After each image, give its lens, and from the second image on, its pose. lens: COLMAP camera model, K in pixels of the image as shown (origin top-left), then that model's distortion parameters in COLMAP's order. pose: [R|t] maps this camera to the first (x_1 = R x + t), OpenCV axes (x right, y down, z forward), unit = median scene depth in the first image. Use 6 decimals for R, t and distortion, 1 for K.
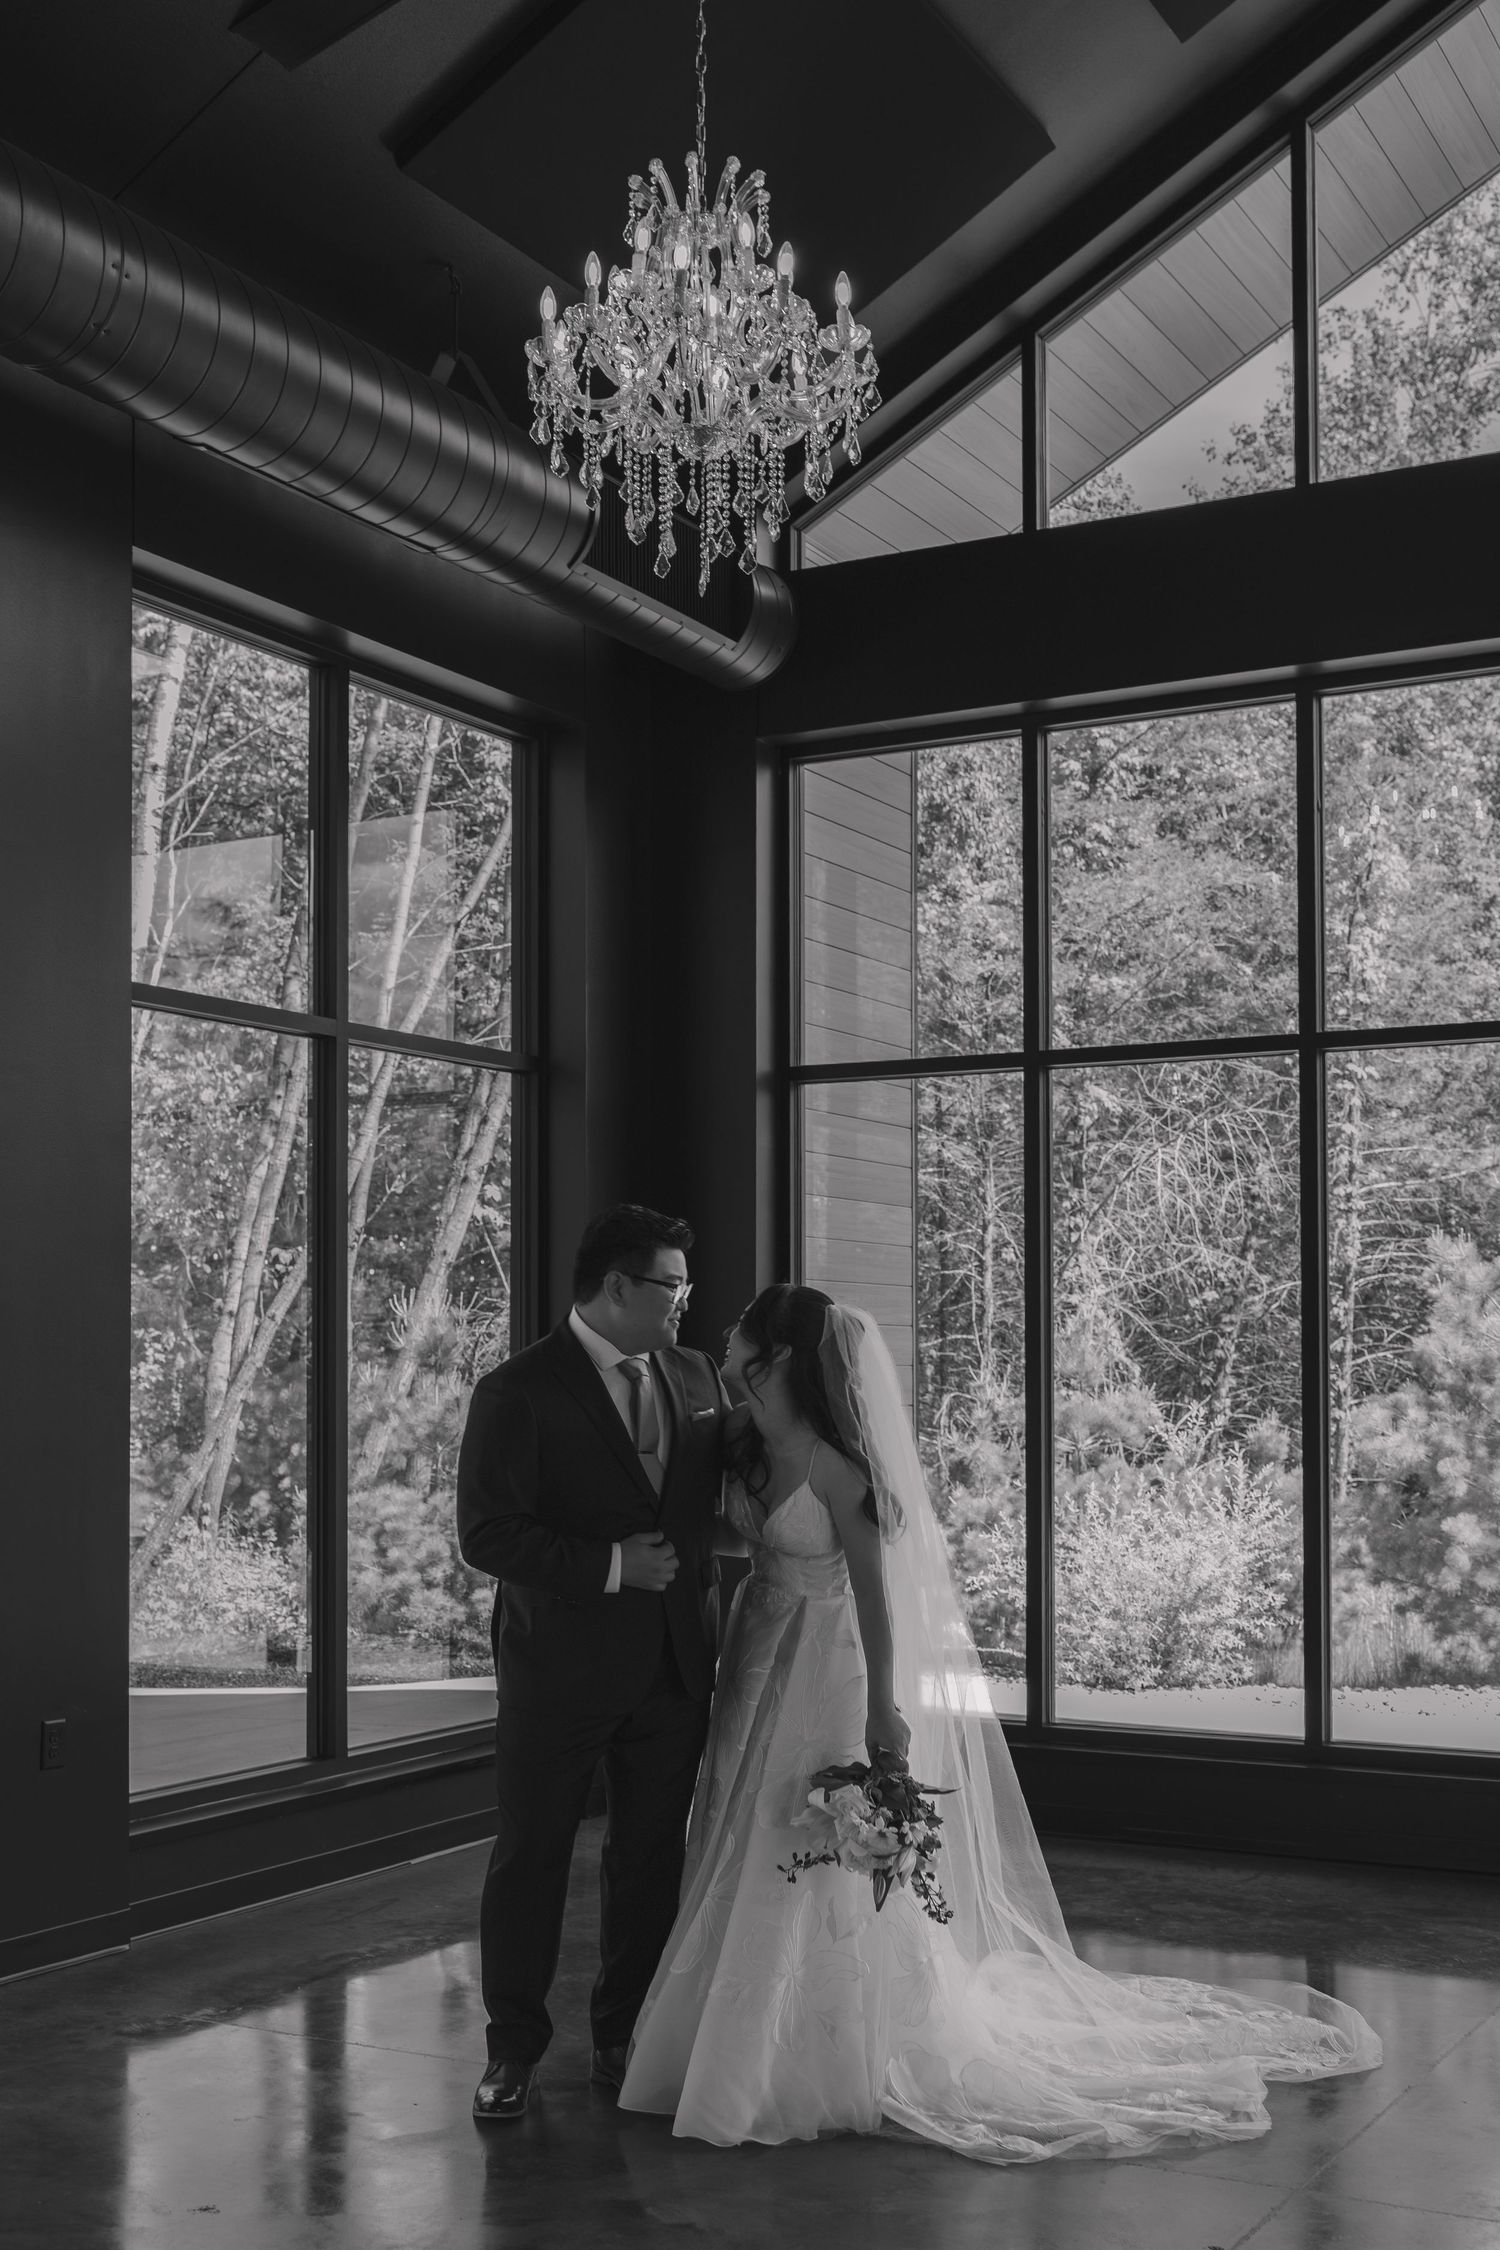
lens RADIAL K [[2440.2, 0, 766.4], [0, 2440.2, 1285.4], [0, 0, 1]] dist [0.051004, 0.000000]
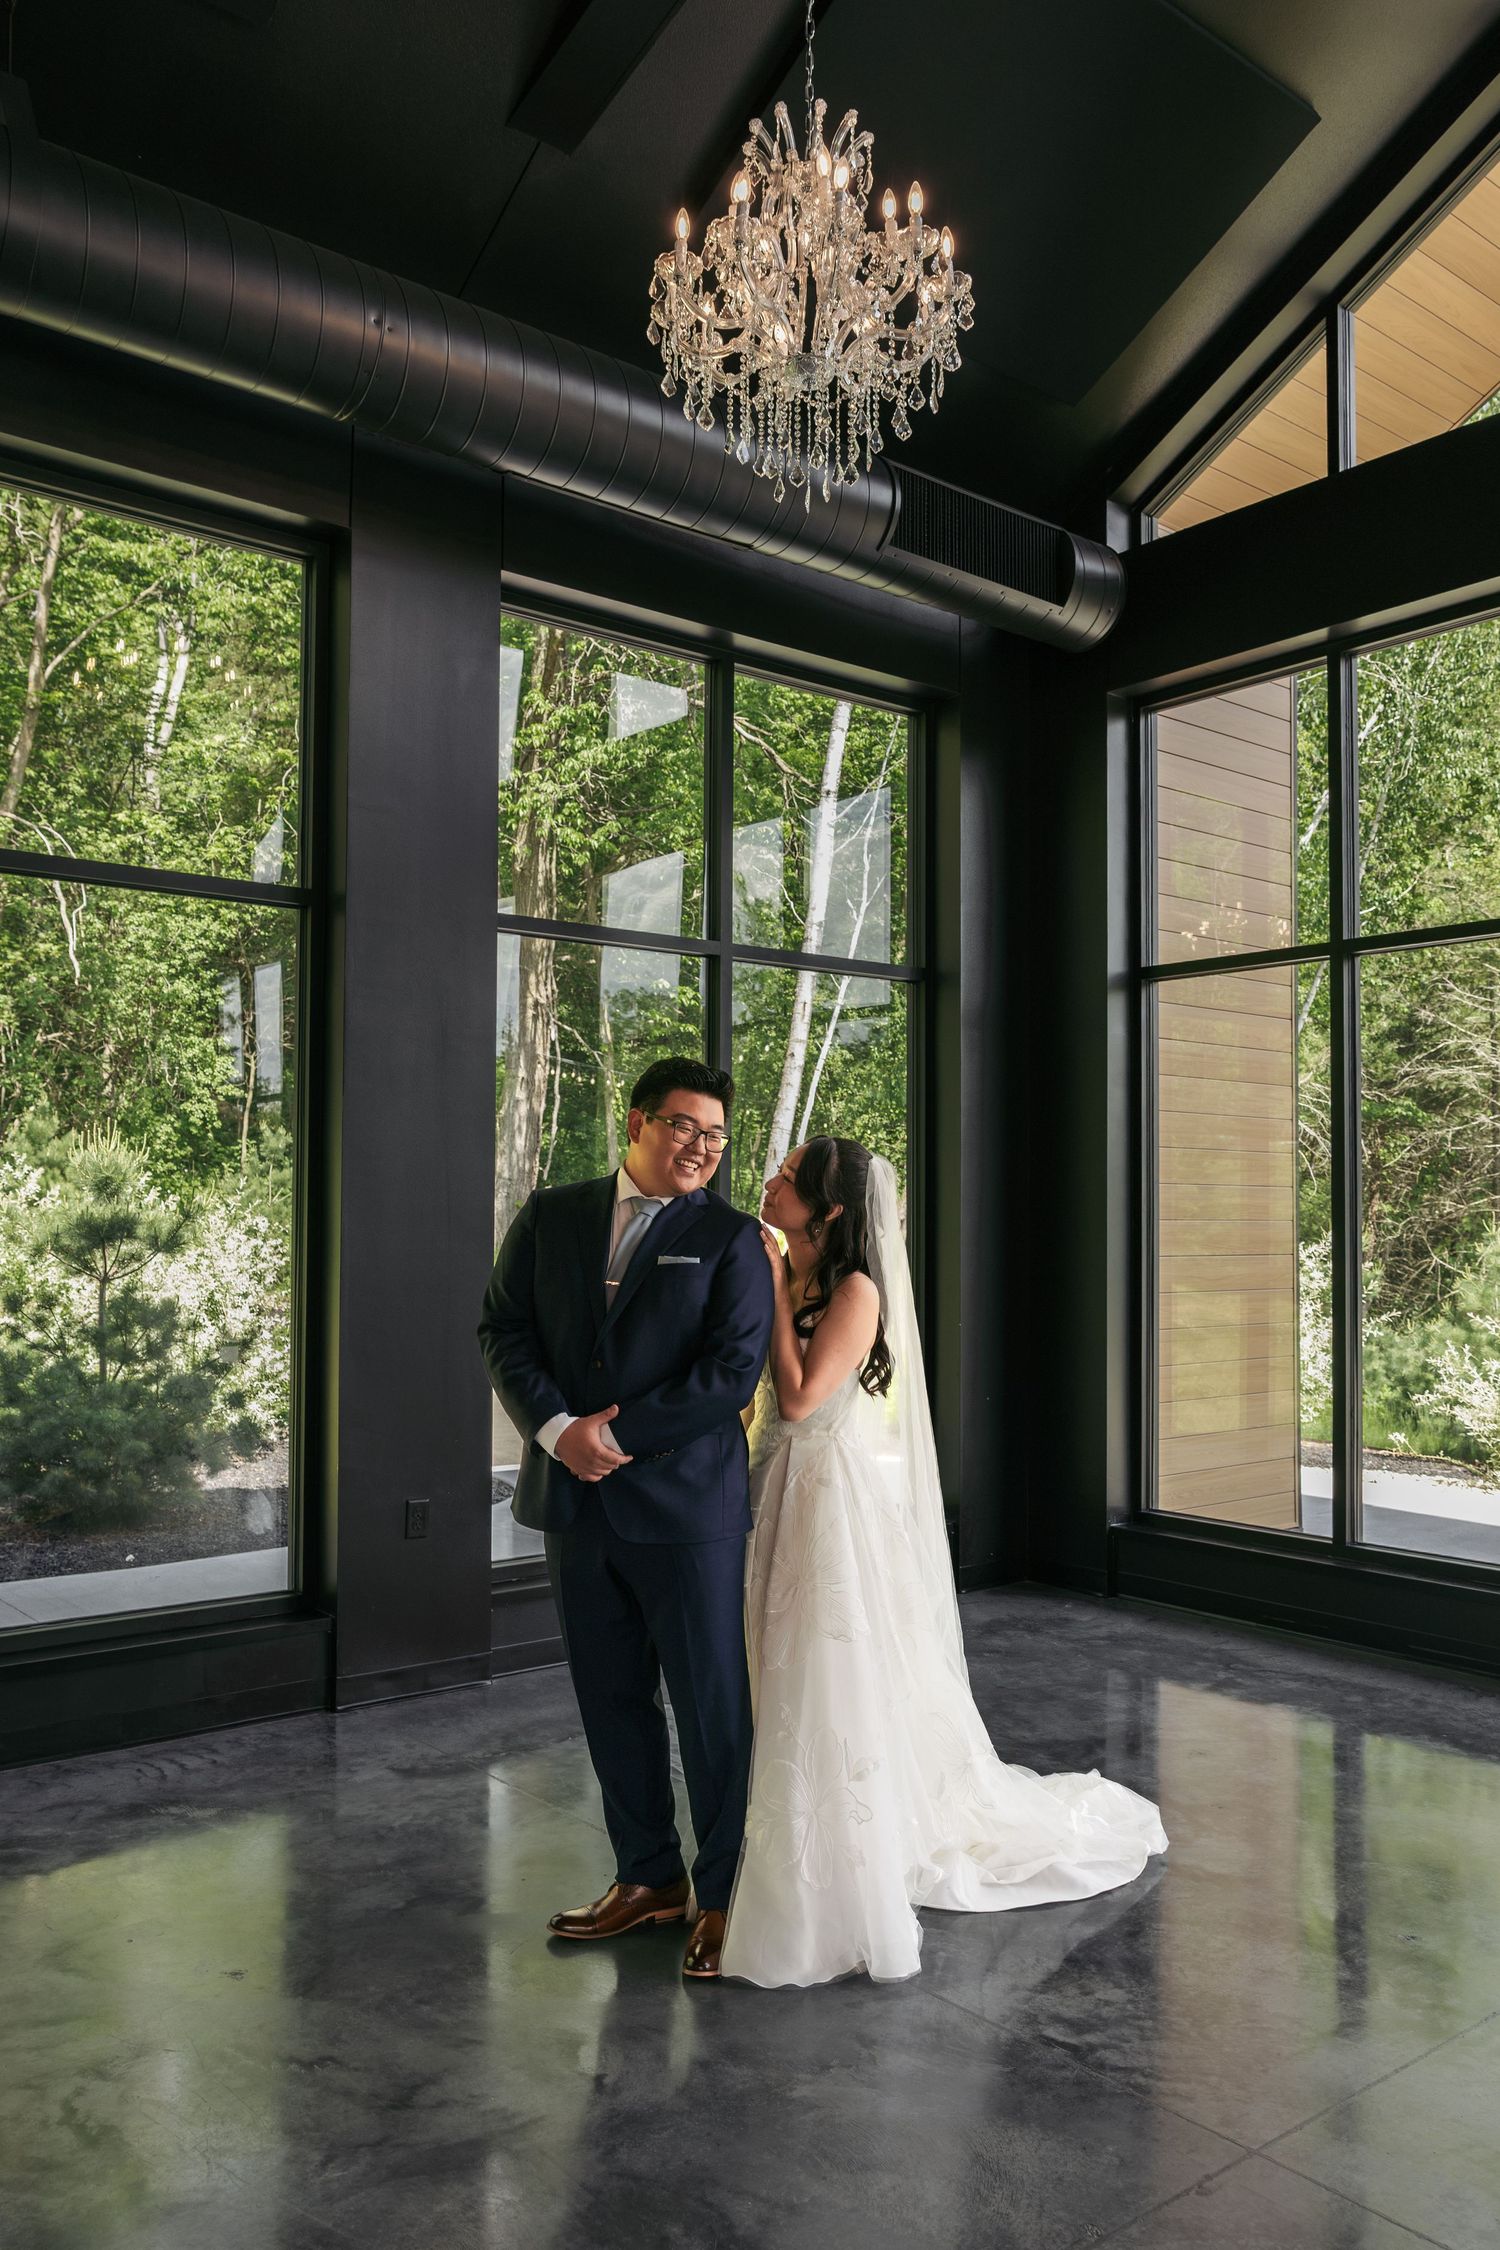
lens RADIAL K [[1675.8, 0, 788.7], [0, 1675.8, 1164.4], [0, 0, 1]] dist [-0.004572, 0.011576]
pose [[0.935994, -0.007588, -0.351933, 0.134879], [0.007855, 0.999969, -0.000671, 0.004904], [0.351928, -0.002136, 0.936025, 0.183941]]
